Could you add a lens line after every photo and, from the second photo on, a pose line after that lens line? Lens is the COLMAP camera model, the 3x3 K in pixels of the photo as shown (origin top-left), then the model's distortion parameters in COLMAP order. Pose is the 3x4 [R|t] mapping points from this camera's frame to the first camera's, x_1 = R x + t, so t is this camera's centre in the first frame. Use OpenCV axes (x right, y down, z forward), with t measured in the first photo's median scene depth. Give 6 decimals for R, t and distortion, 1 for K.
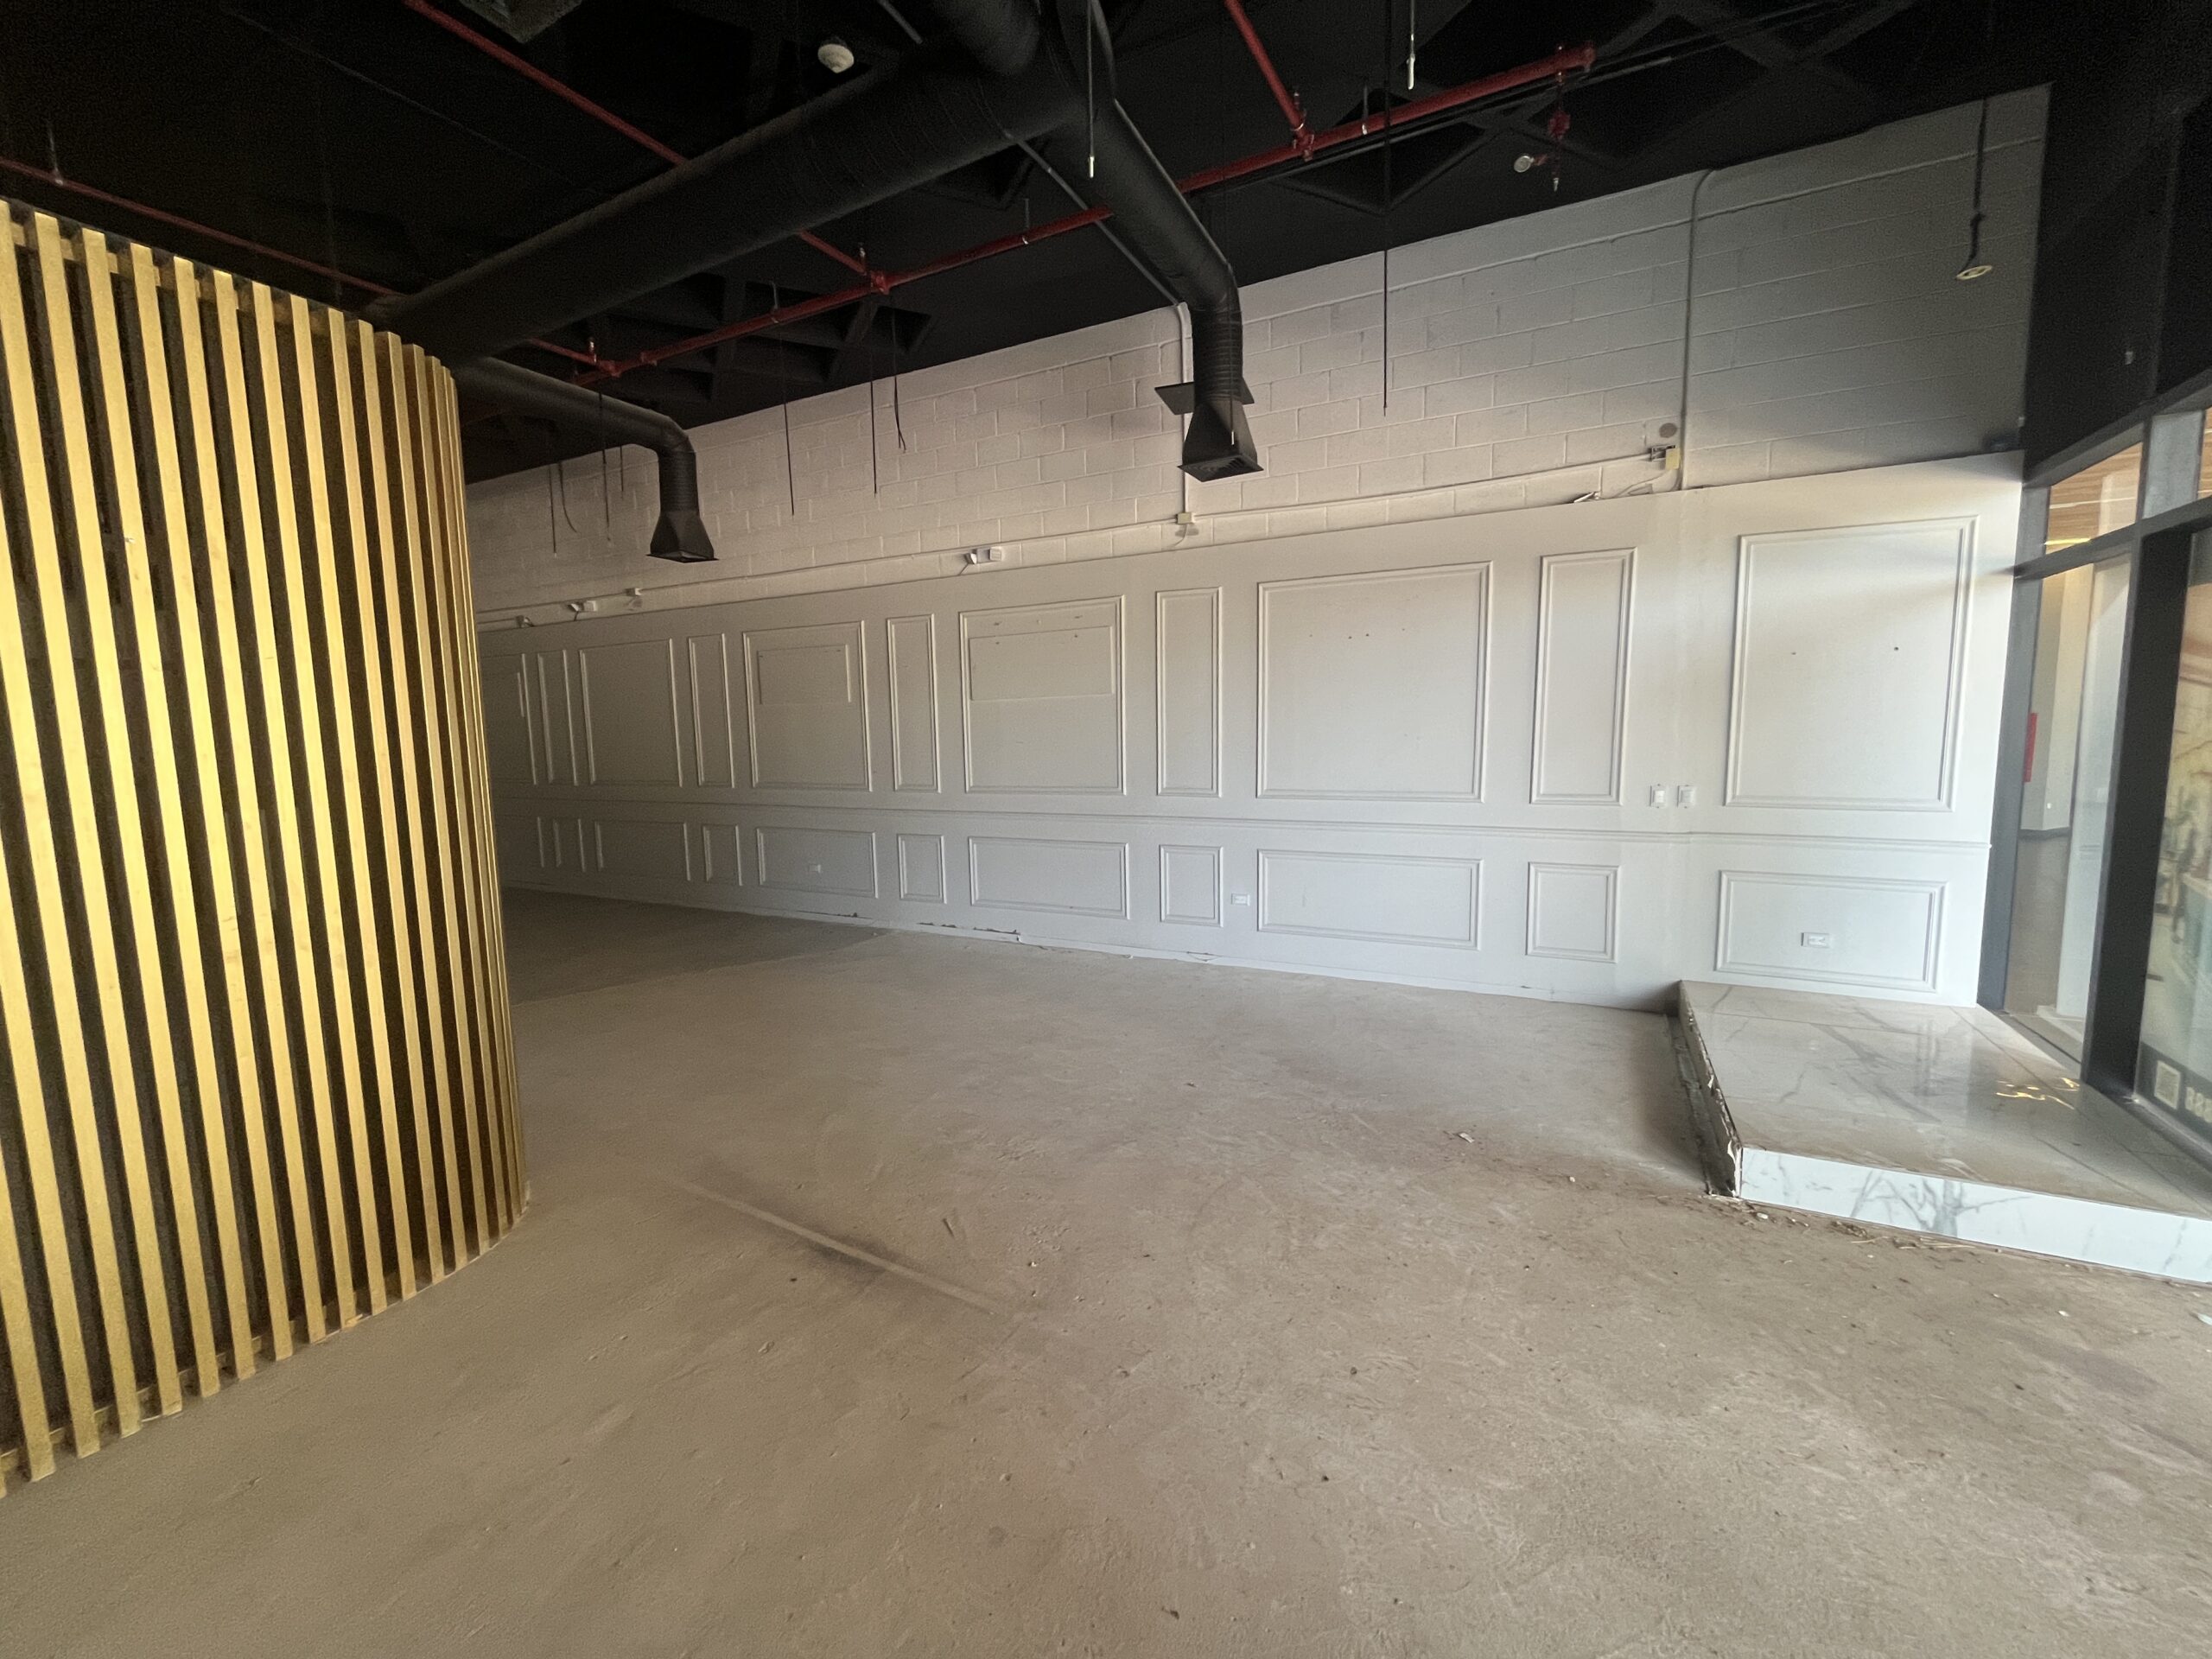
lens RADIAL K [[895.0, 0, 1115.9], [0, 895.0, 825.2], [0, 0, 1]] dist [-0.000236, 0.000119]
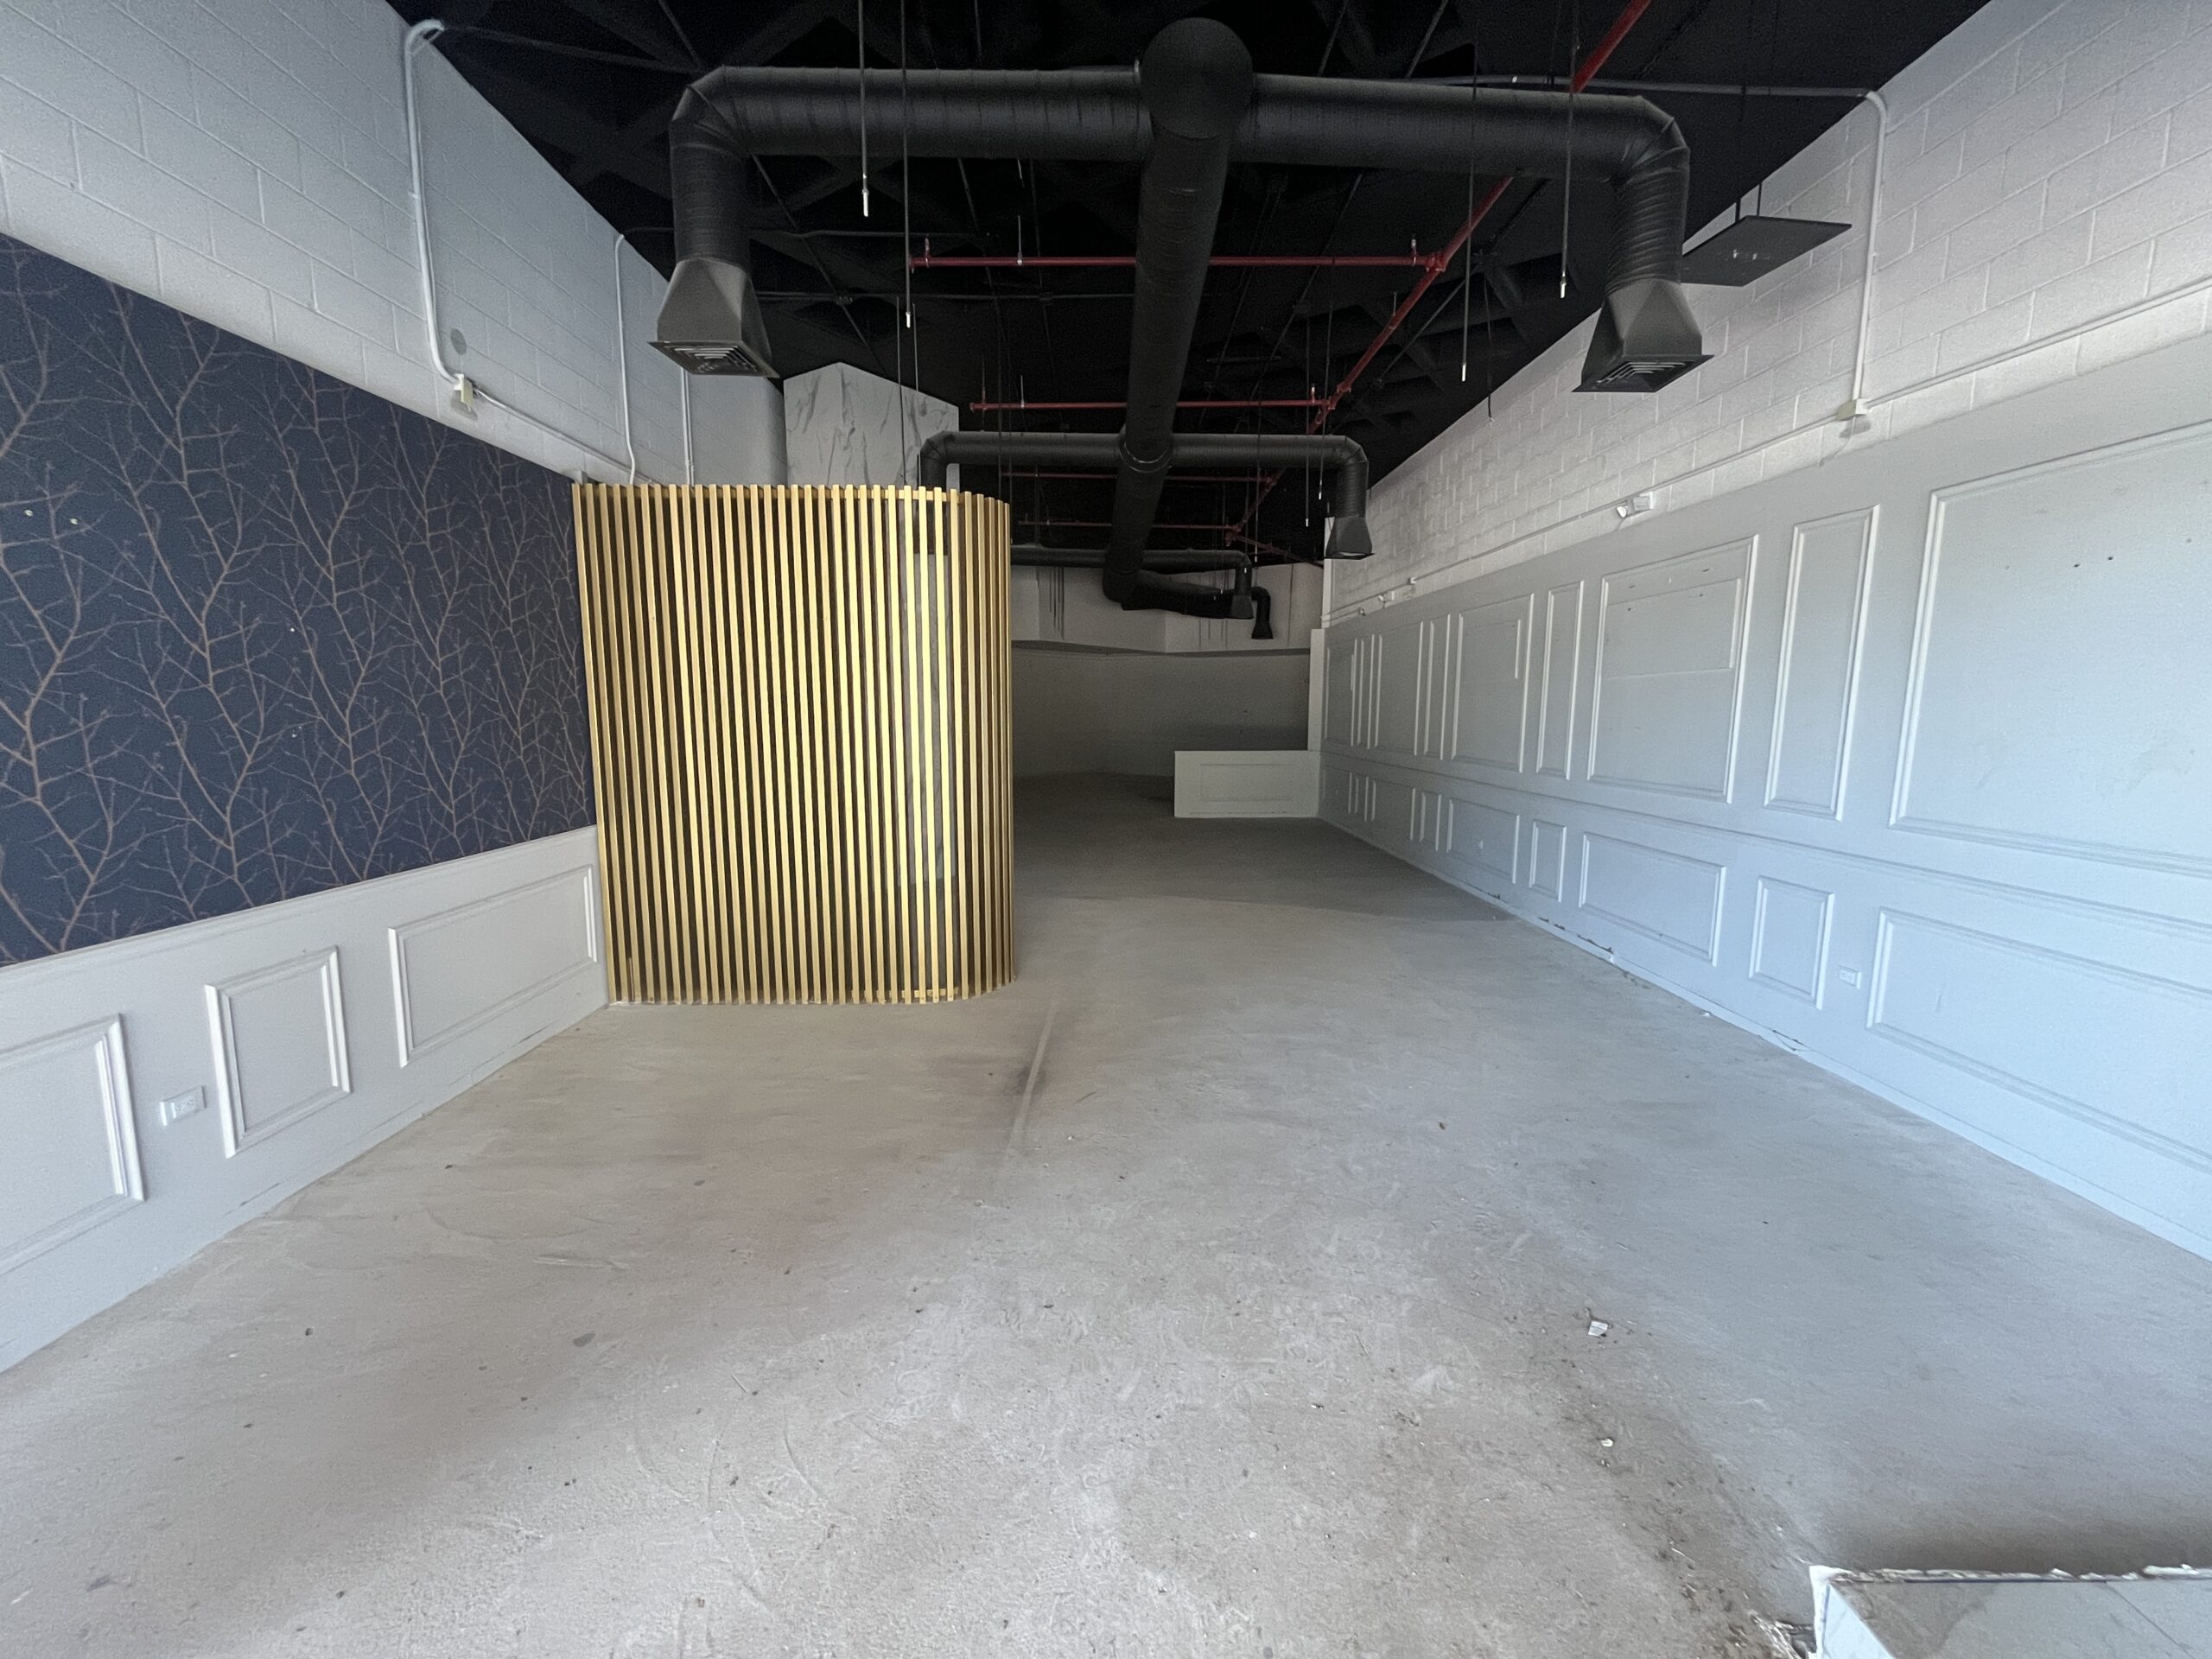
lens RADIAL K [[895.0, 0, 1115.8], [0, 895.0, 827.1], [0, 0, 1]] dist [-0.000236, 0.000119]
pose [[0.477177, 0.140102, -0.867568, 0.642039], [-0.106916, 0.989132, 0.100927, -0.052965], [0.872279, 0.044597, 0.486971, 0.274893]]
